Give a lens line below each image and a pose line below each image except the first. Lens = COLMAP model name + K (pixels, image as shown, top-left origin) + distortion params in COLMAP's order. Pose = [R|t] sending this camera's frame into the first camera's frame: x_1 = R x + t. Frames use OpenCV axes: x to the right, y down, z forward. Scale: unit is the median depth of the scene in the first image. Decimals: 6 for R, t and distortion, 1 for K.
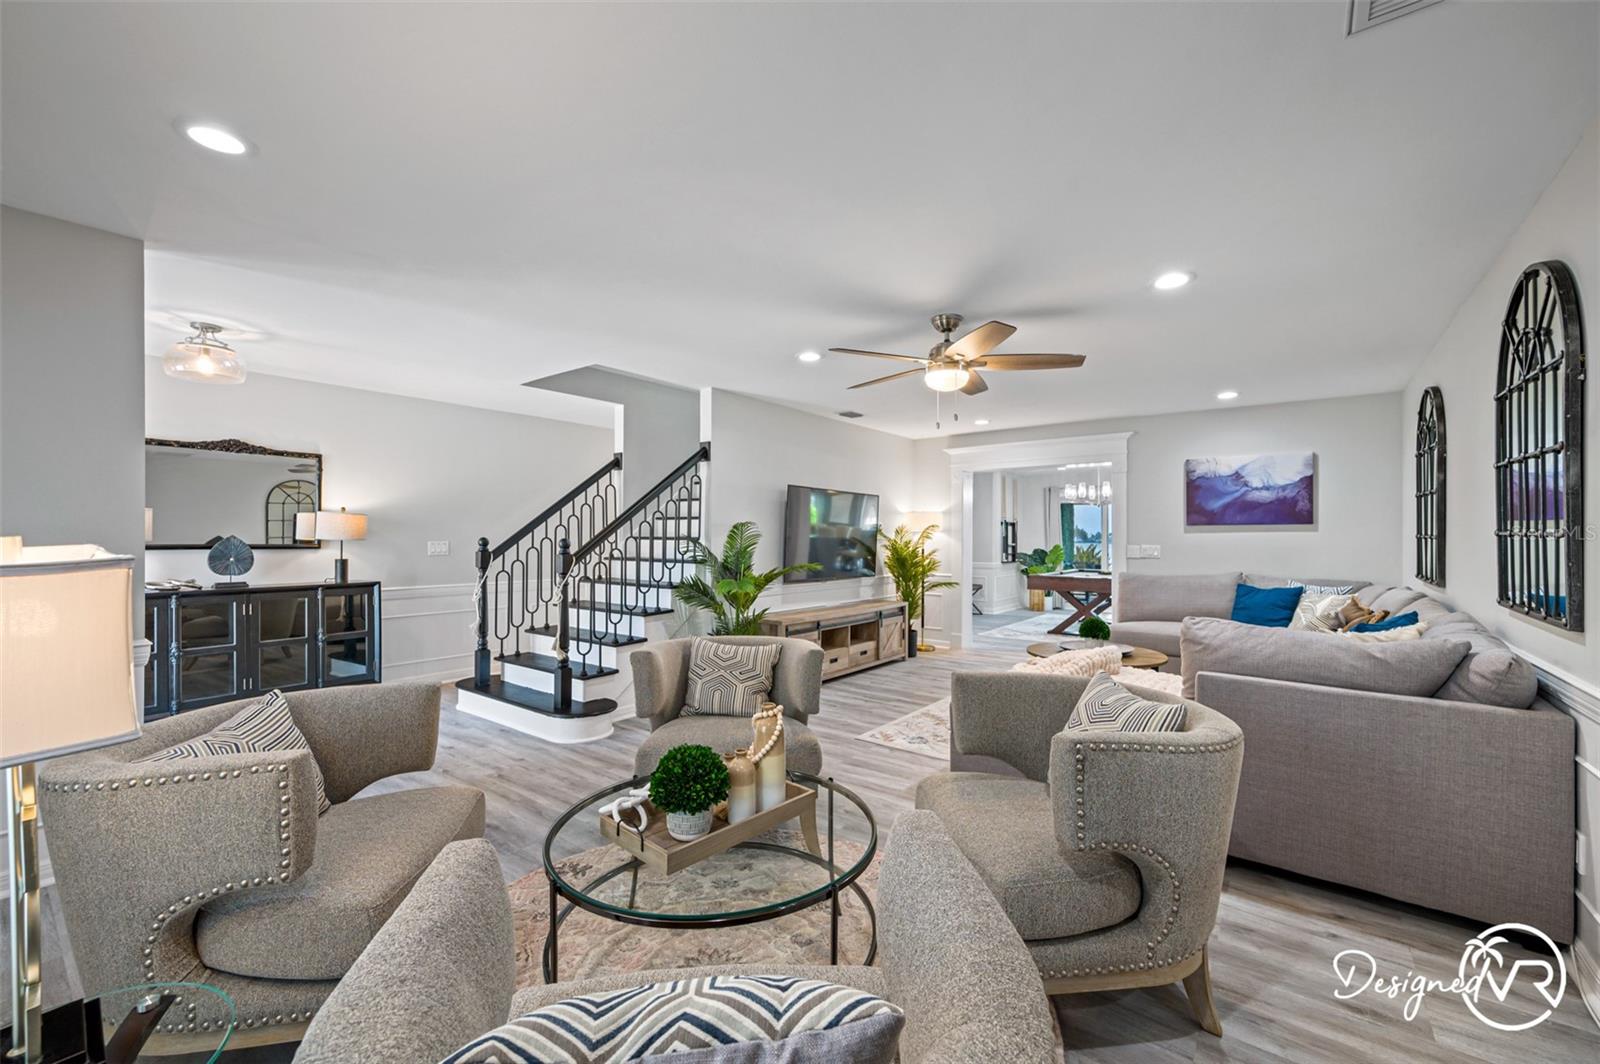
lens RADIAL K [[646.6, 0, 812.5], [0, 646.6, 536.1], [0, 0, 1]] dist [-0.000091, -0.001524]
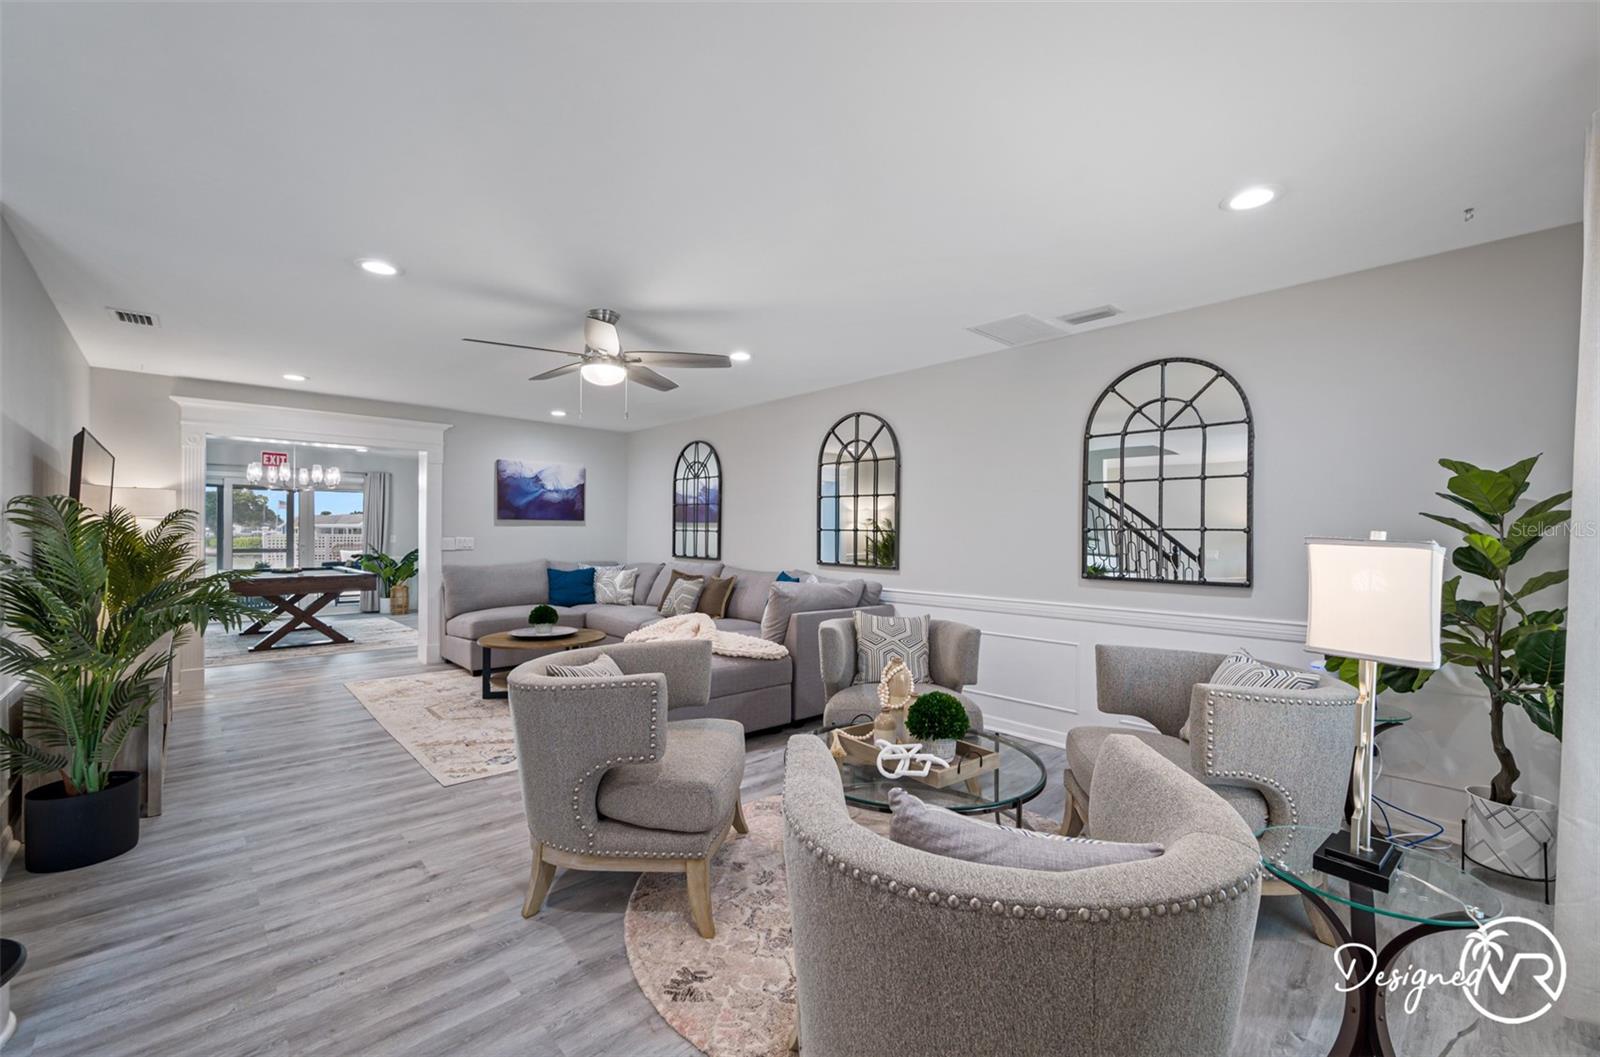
lens RADIAL K [[646.6, 0, 811.0], [0, 646.6, 527.3], [0, 0, 1]] dist [-0.000091, -0.001524]
pose [[0.153158, 0.011992, 0.988129, -0.458806], [-0.005485, 0.999921, -0.011285, 0.007017], [-0.988187, -0.003692, 0.153211, 0.327059]]
